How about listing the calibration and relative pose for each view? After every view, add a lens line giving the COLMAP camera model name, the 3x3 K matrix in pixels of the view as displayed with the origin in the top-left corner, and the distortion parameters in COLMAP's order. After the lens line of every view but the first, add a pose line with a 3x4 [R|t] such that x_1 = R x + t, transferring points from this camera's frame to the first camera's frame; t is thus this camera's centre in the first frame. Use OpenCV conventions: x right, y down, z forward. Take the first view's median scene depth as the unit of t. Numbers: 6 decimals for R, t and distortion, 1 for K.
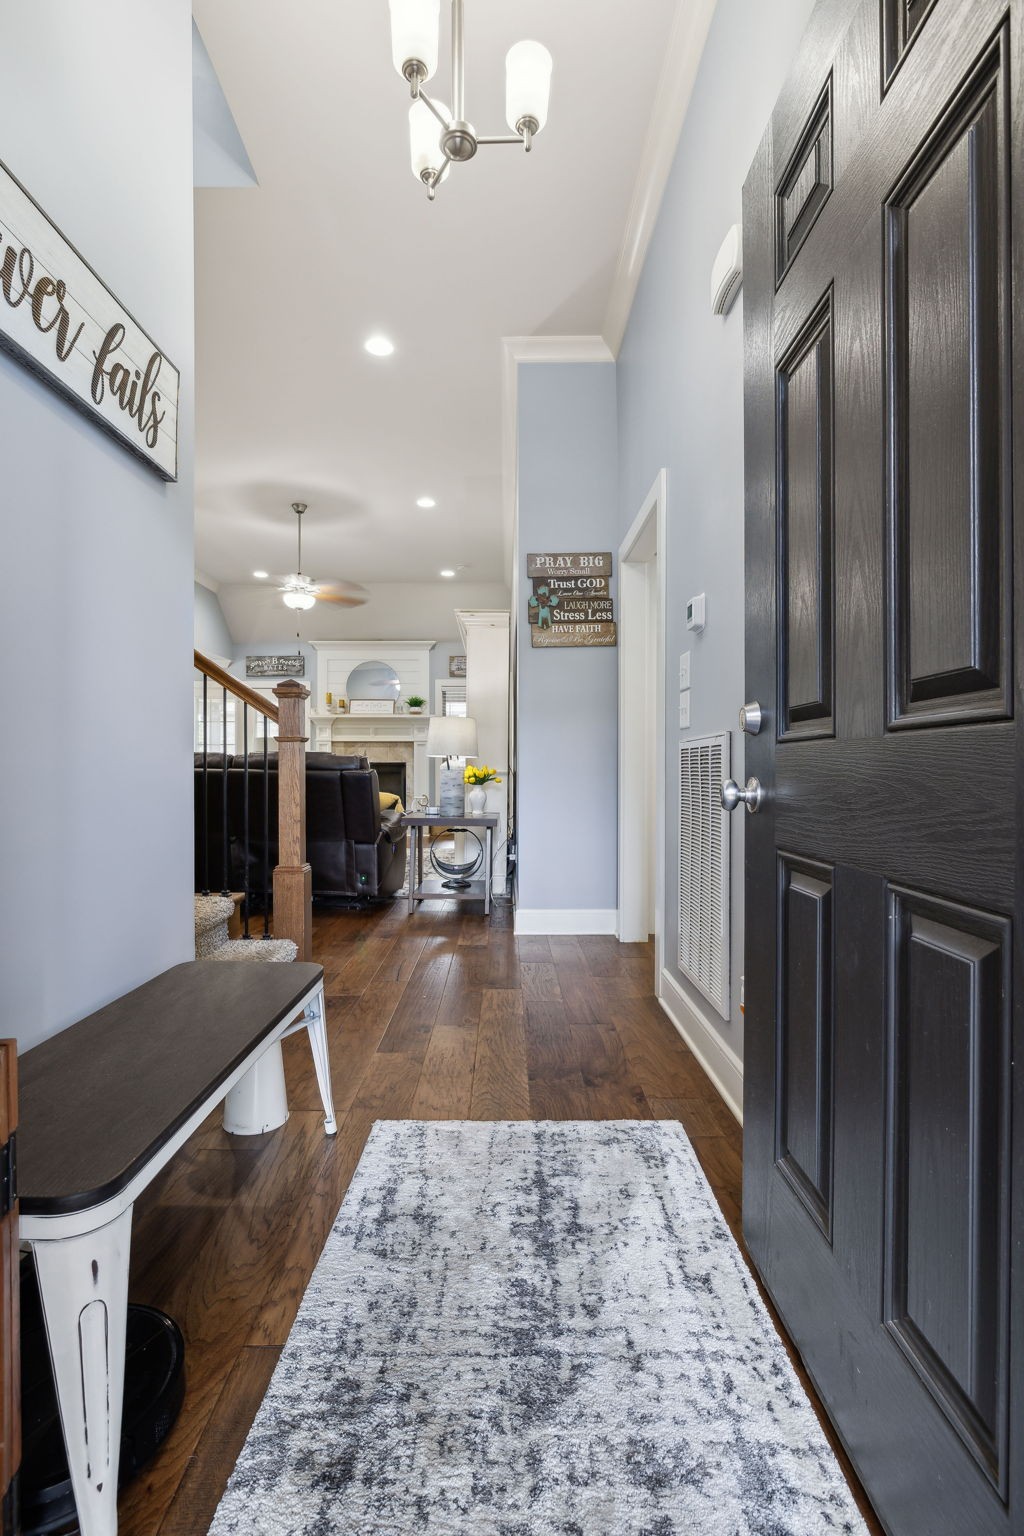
lens RADIAL K [[684.6, 0, 512.0], [0, 684.6, 768.0], [0, 0, 1]] dist [-0.001121, 0.000179]
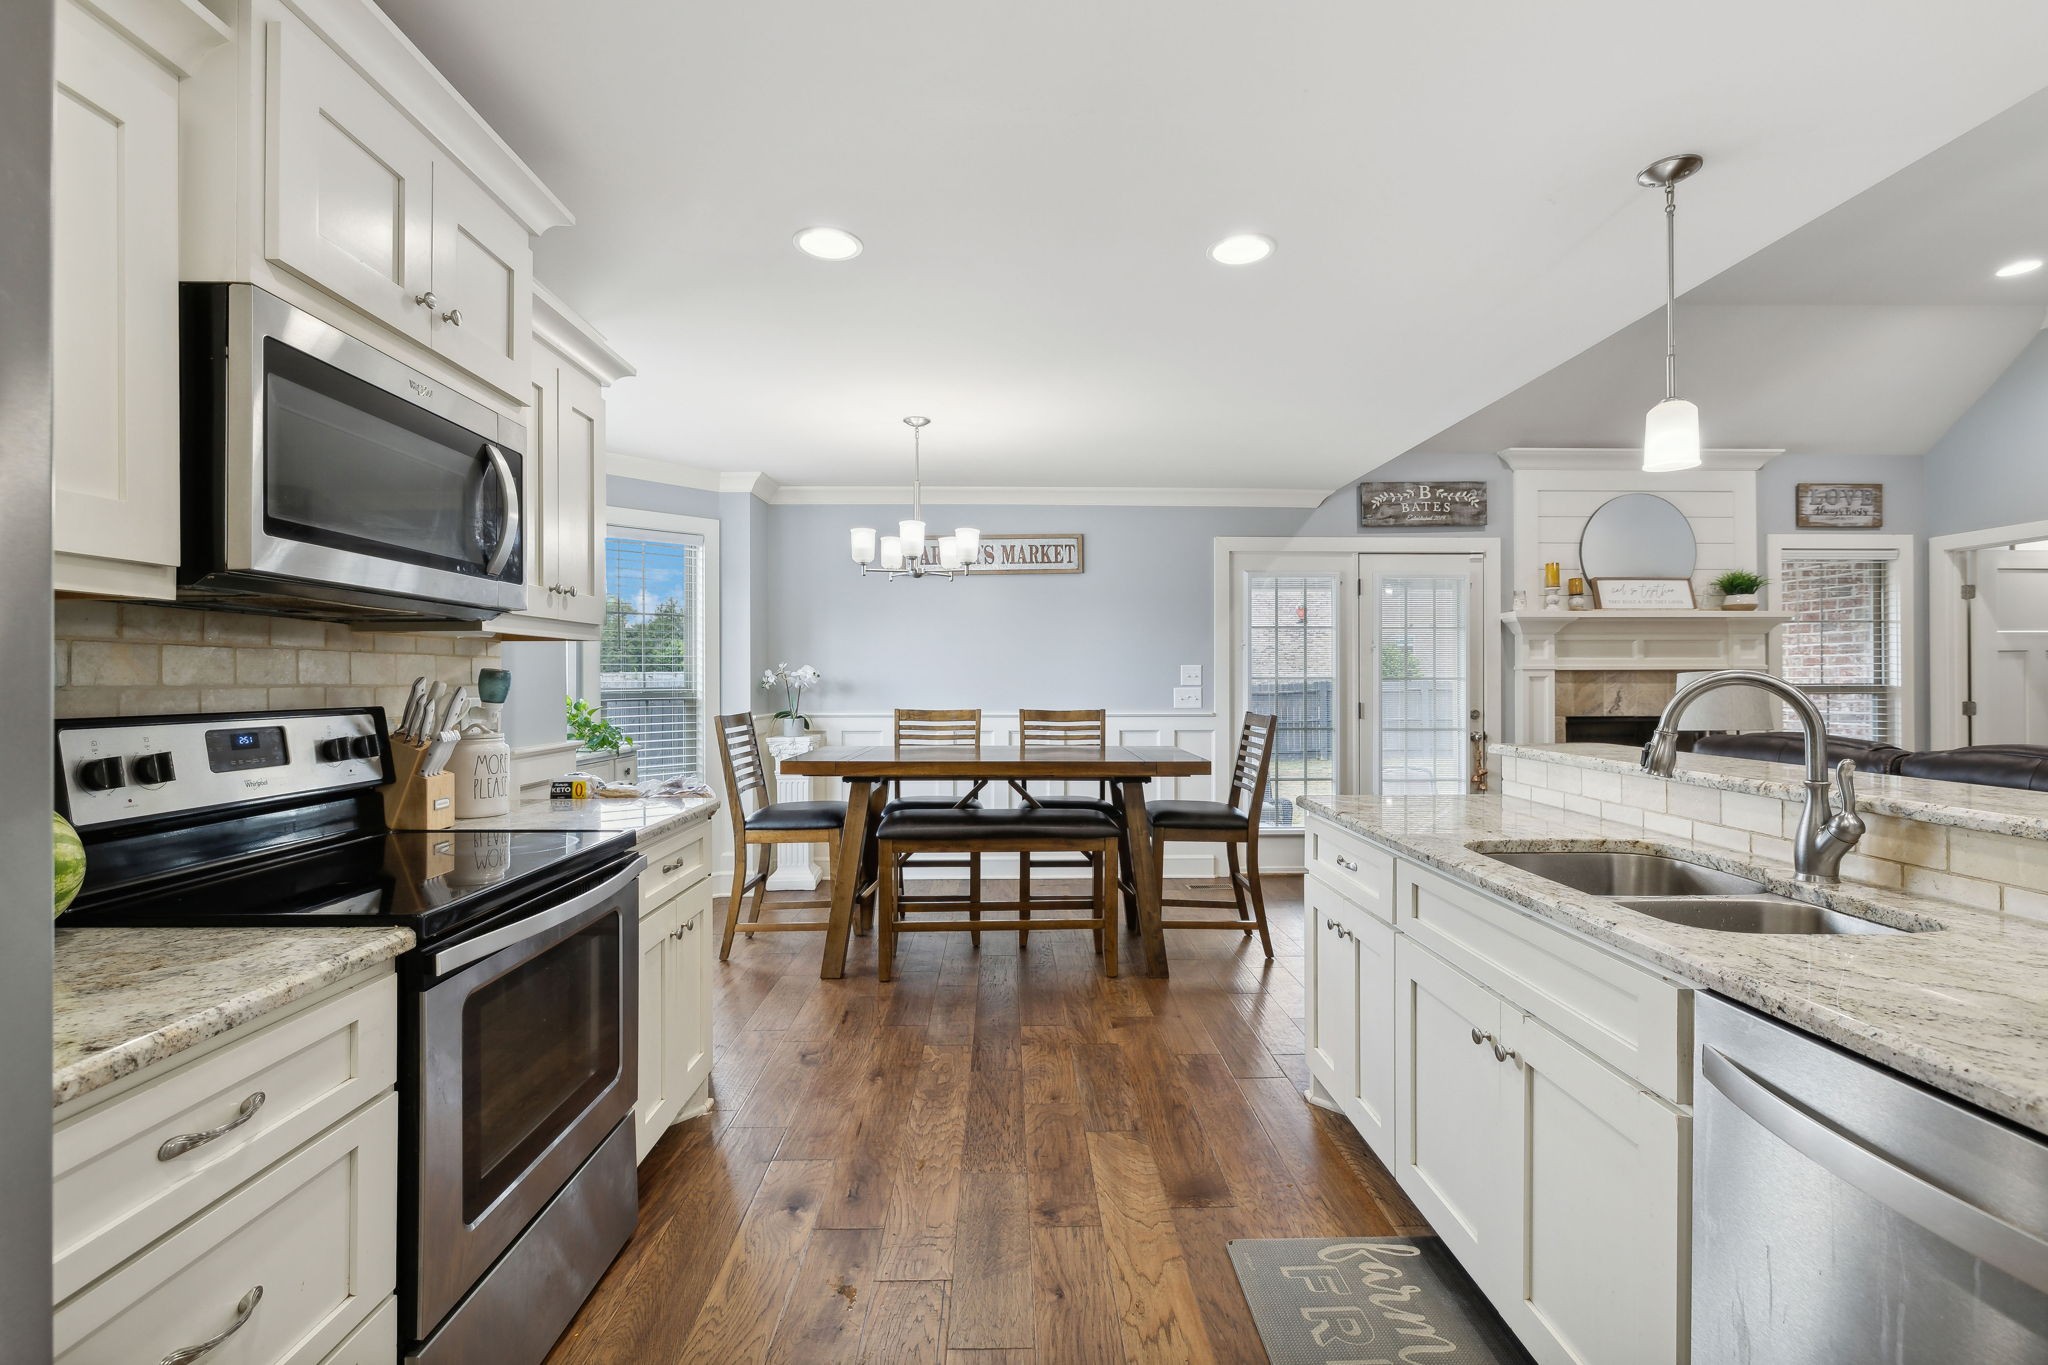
lens RADIAL K [[929.1, 0, 1029.2], [0, 929.1, 677.1], [0, 0, 1]] dist [-0.000560, 0.000267]
pose [[0.999677, -0.001587, 0.025358, -0.624339], [0.001704, 0.999988, -0.004572, -0.032022], [-0.025350, 0.004614, 0.999668, 0.392419]]
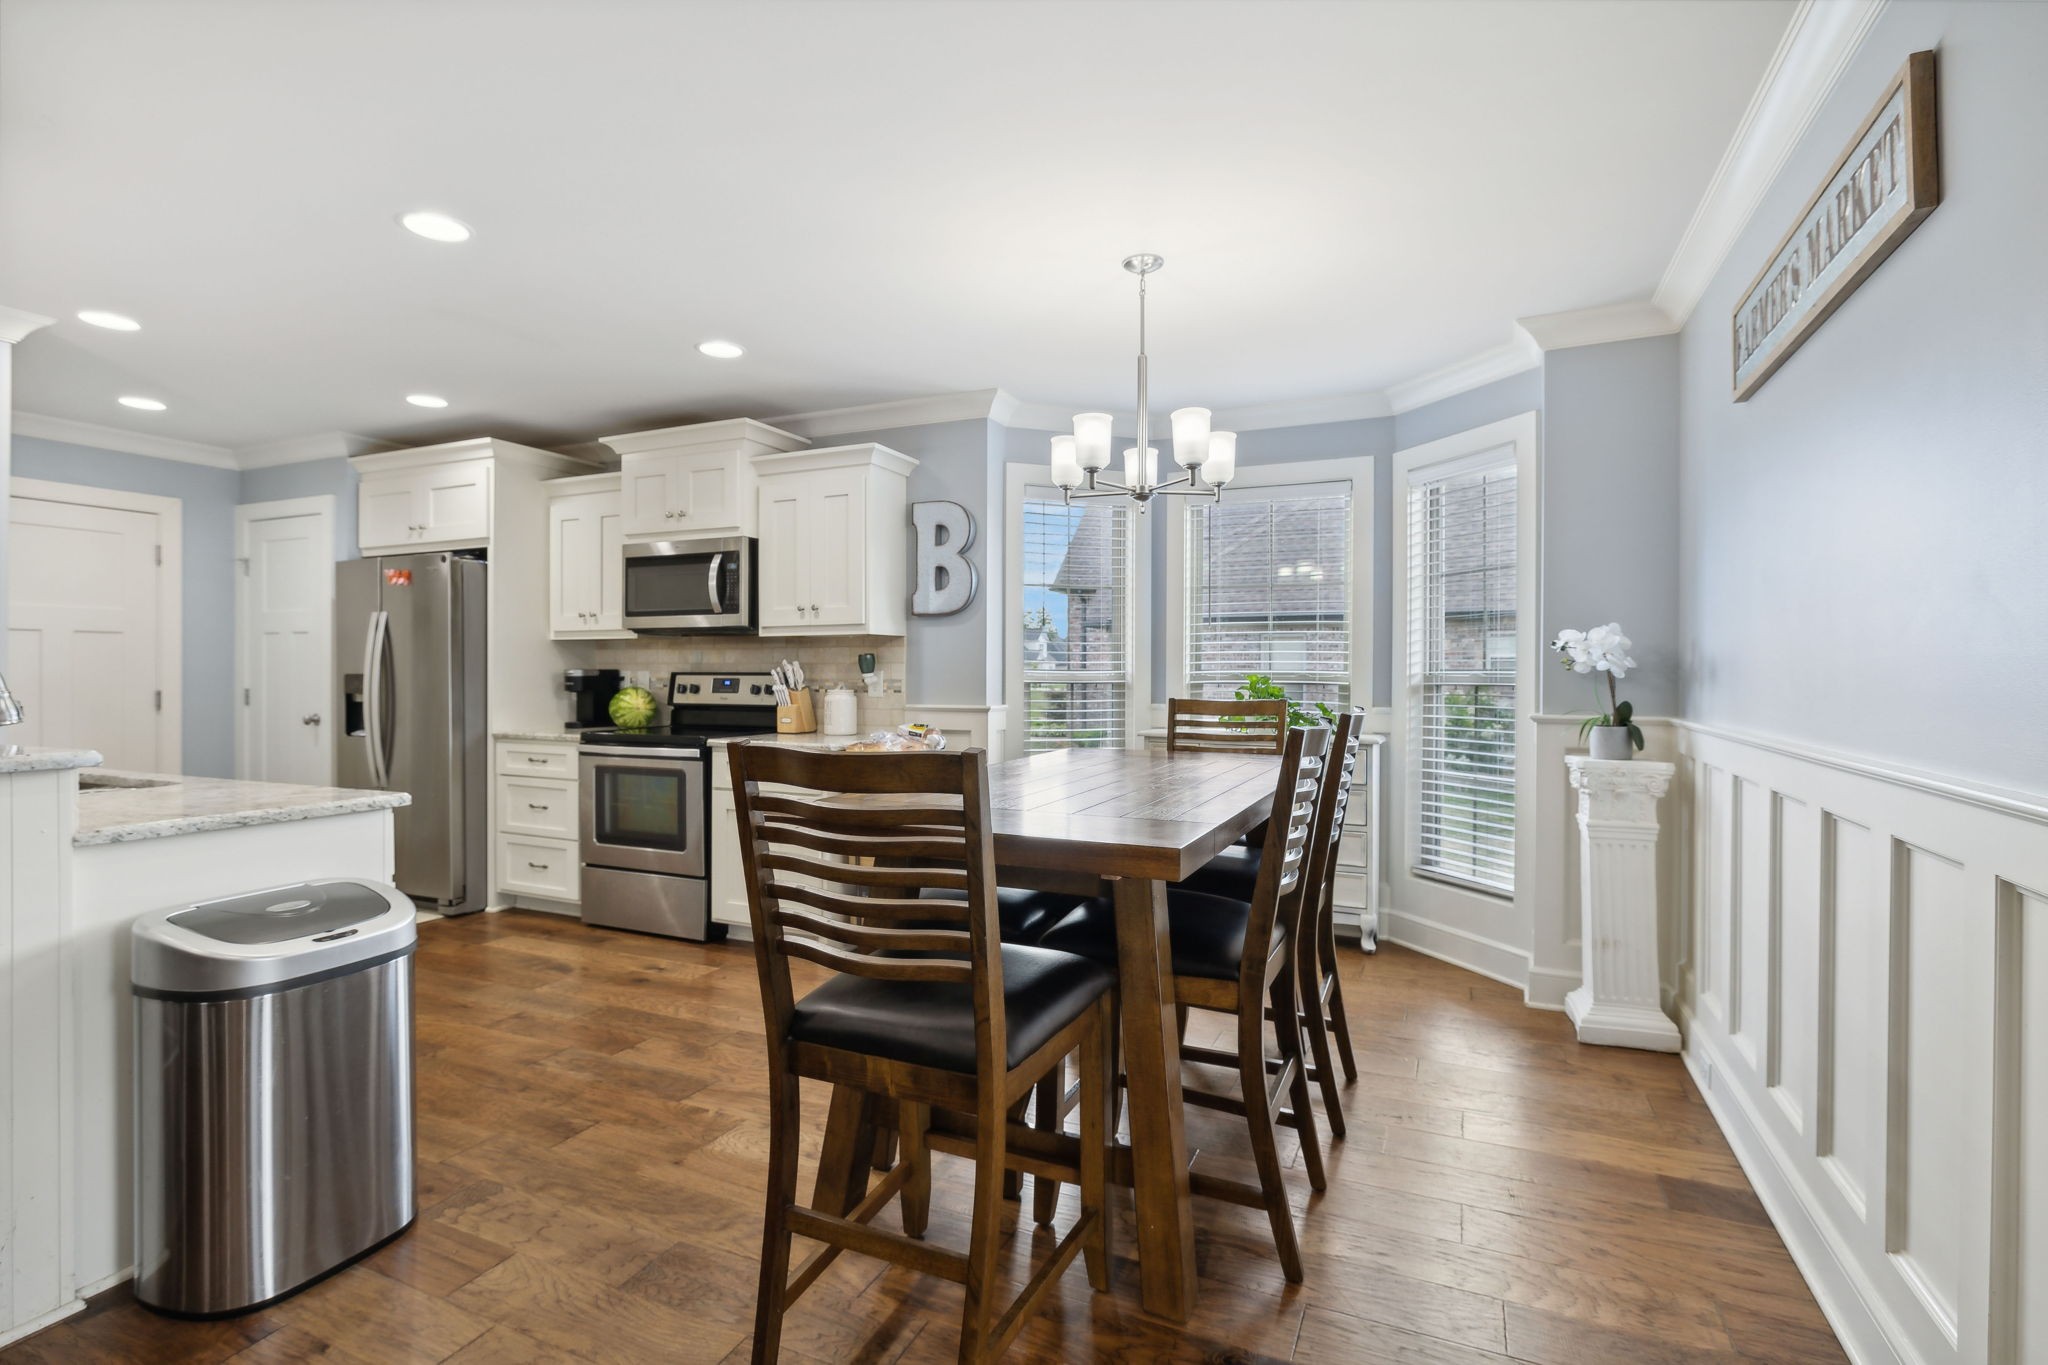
lens RADIAL K [[960.2, 0, 1024.0], [0, 960.2, 682.5], [0, 0, 1]] dist [-0.000930, -0.000052]
pose [[-0.420568, 0.012765, -0.907171, -0.372219], [-0.001880, 0.999887, 0.014942, -0.028961], [0.907259, 0.007990, -0.420496, 0.938553]]
